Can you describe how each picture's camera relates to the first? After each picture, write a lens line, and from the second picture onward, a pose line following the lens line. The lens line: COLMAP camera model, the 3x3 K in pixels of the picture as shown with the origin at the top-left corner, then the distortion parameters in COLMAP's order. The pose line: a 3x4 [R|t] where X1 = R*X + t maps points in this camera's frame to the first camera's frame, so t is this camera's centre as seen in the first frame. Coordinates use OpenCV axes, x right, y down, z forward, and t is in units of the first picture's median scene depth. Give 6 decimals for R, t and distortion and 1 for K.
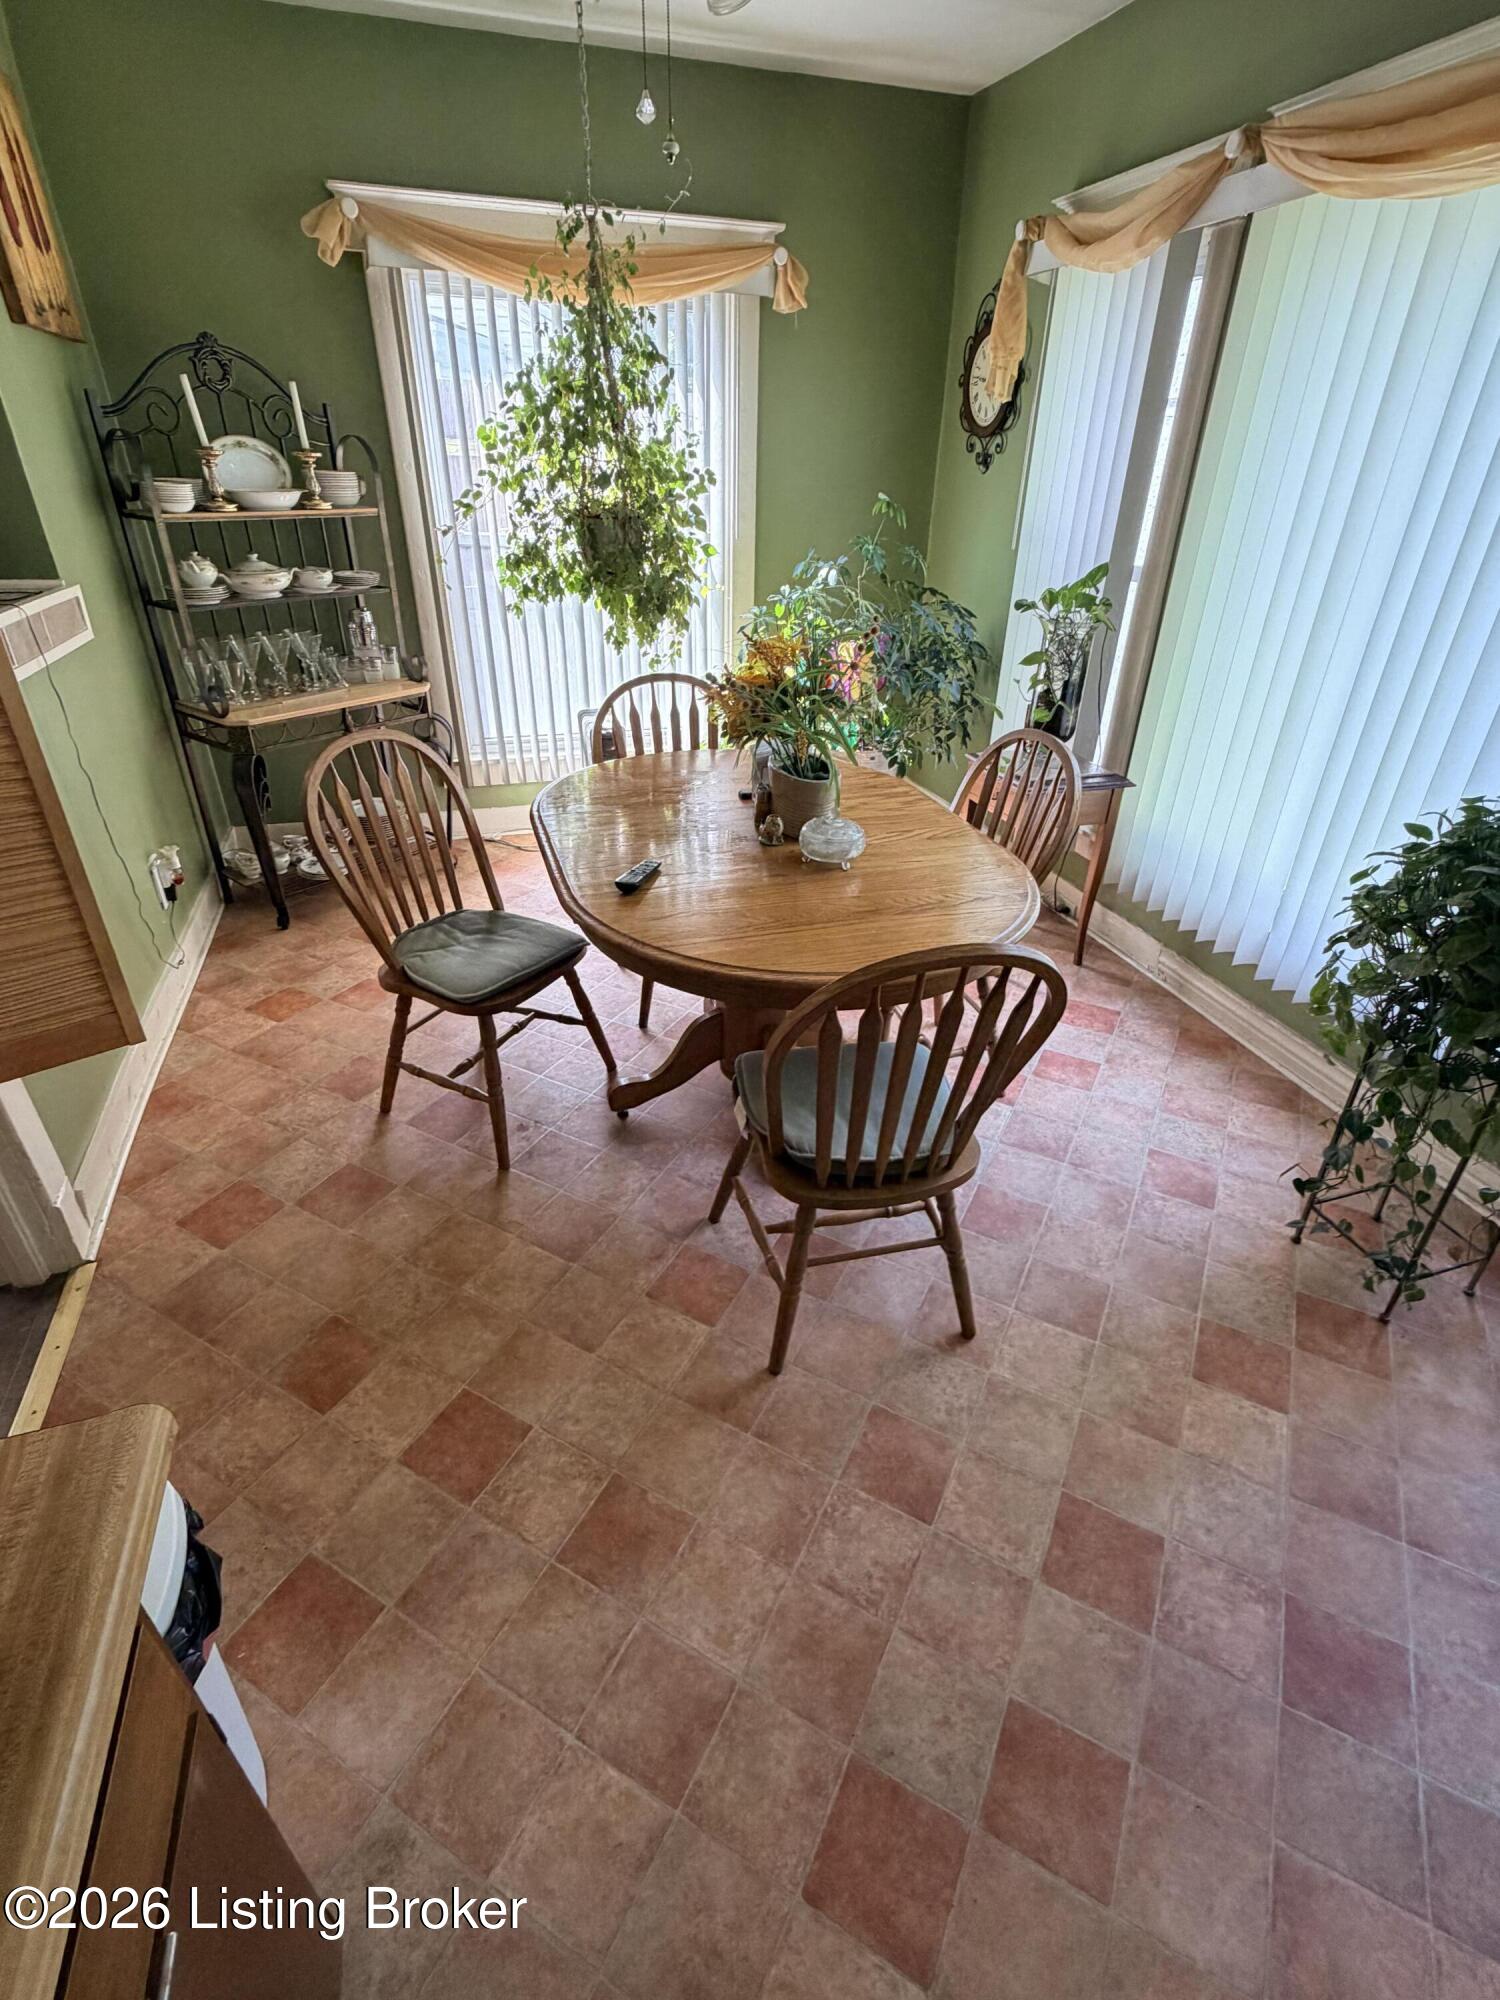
lens RADIAL K [[938.2, 0, 748.9], [0, 938.2, 1002.8], [0, 0, 1]] dist [-0.002925, -0.001299]
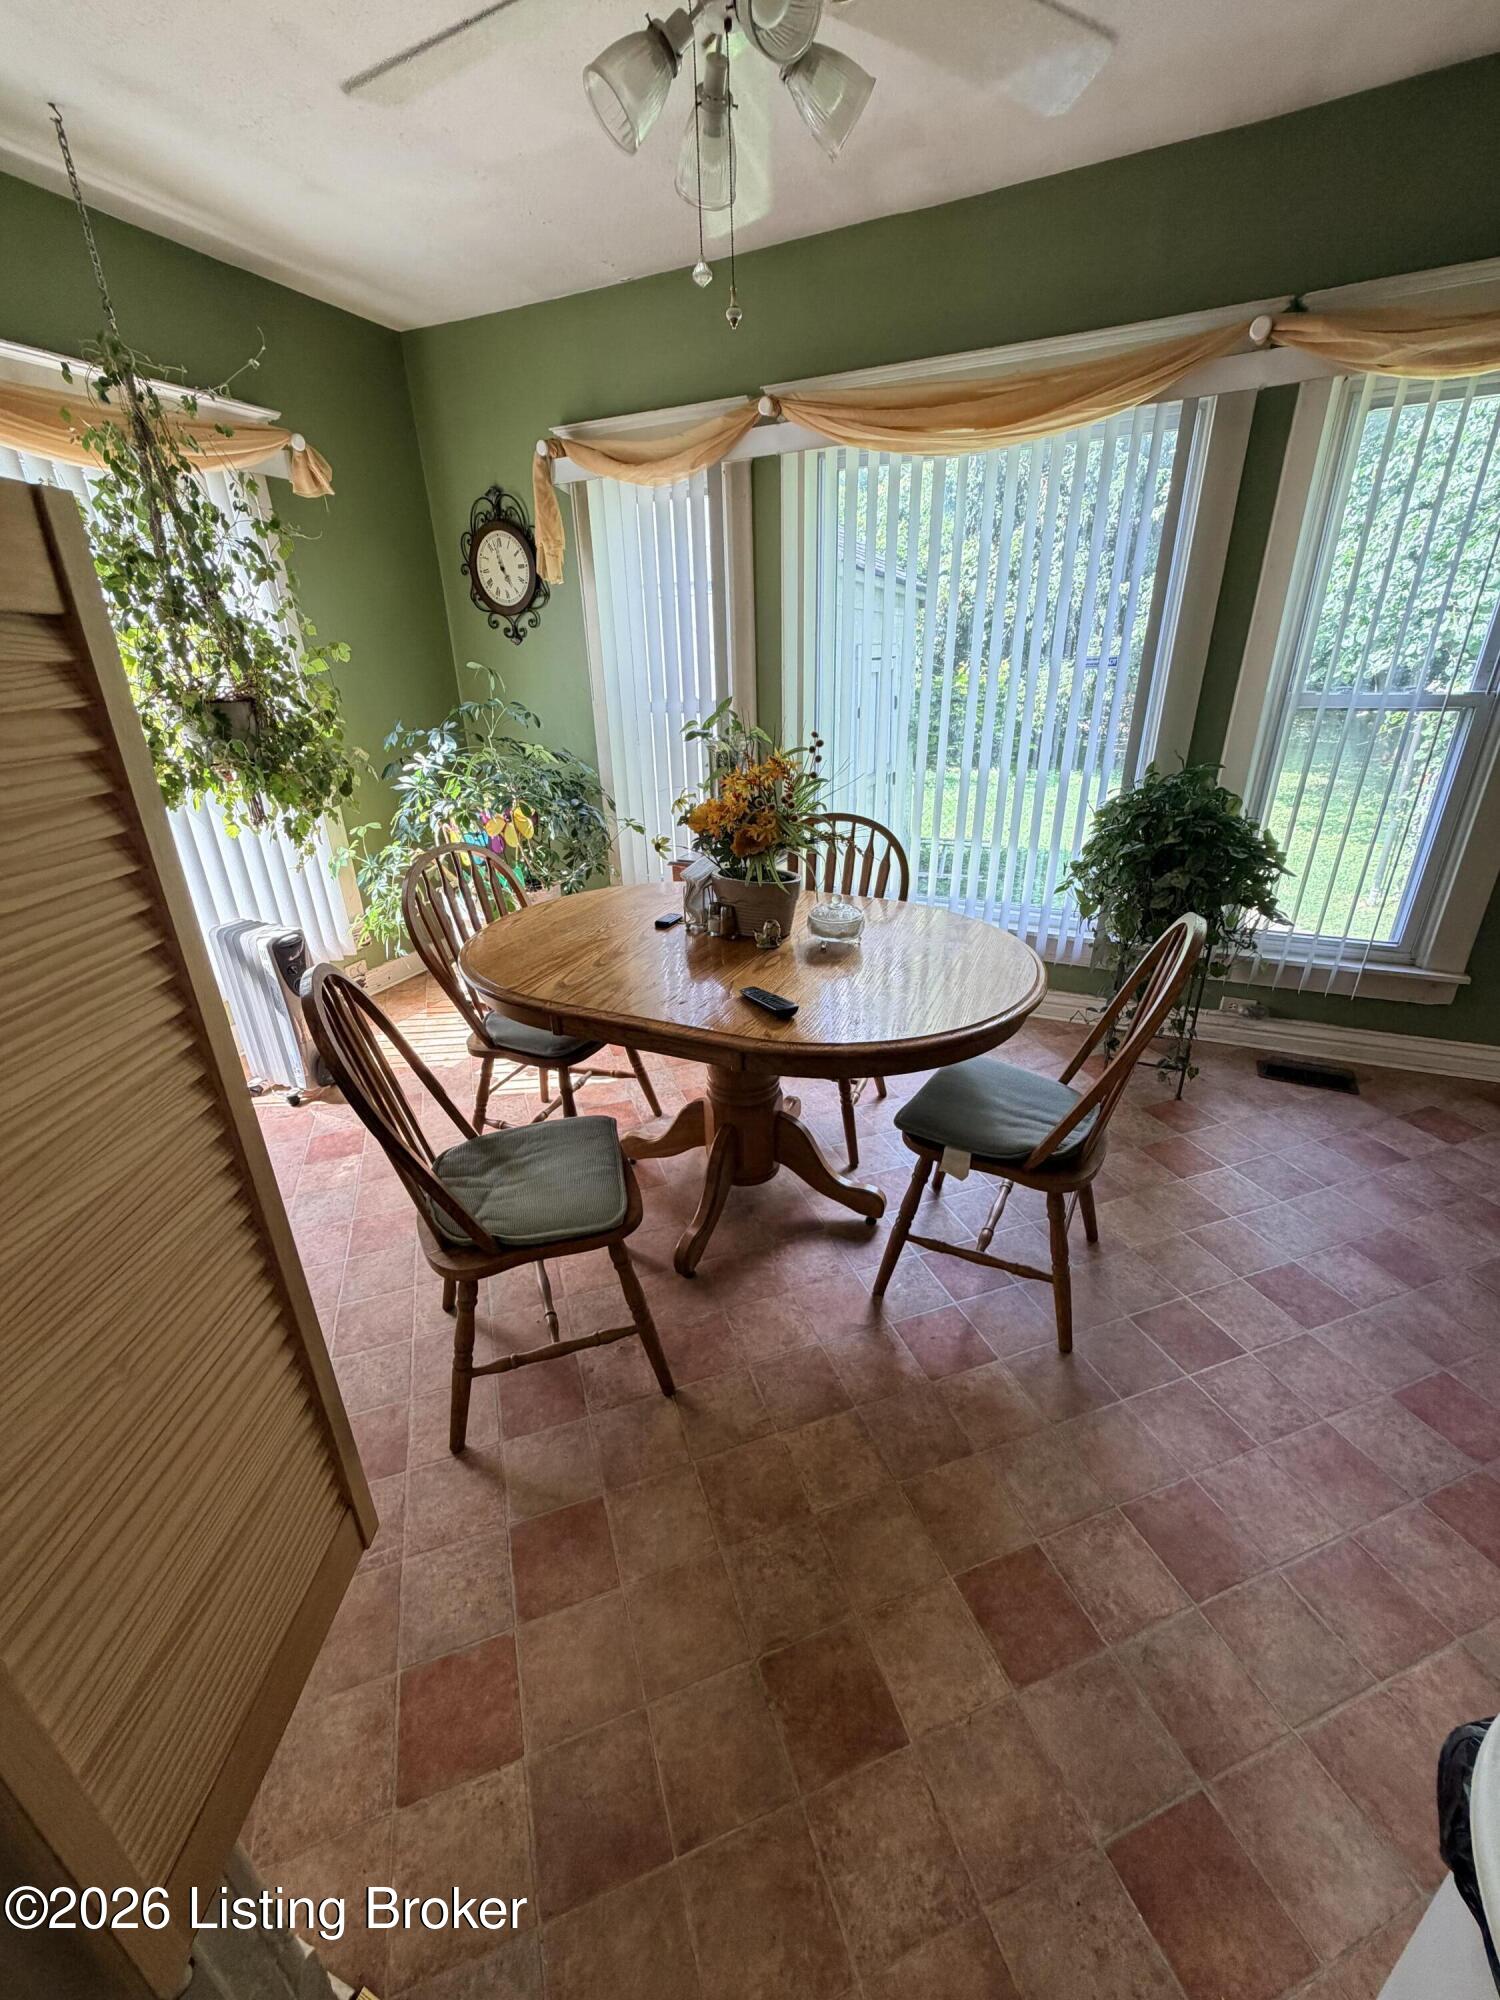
lens RADIAL K [[793.1, 0, 747.8], [0, 793.1, 996.6], [0, 0, 1]] dist [-0.004638, -0.000175]
pose [[0.668865, -0.328627, 0.666801, -0.442404], [0.404335, 0.913521, 0.044635, -0.121967], [-0.623805, 0.239756, 0.743898, 0.251118]]
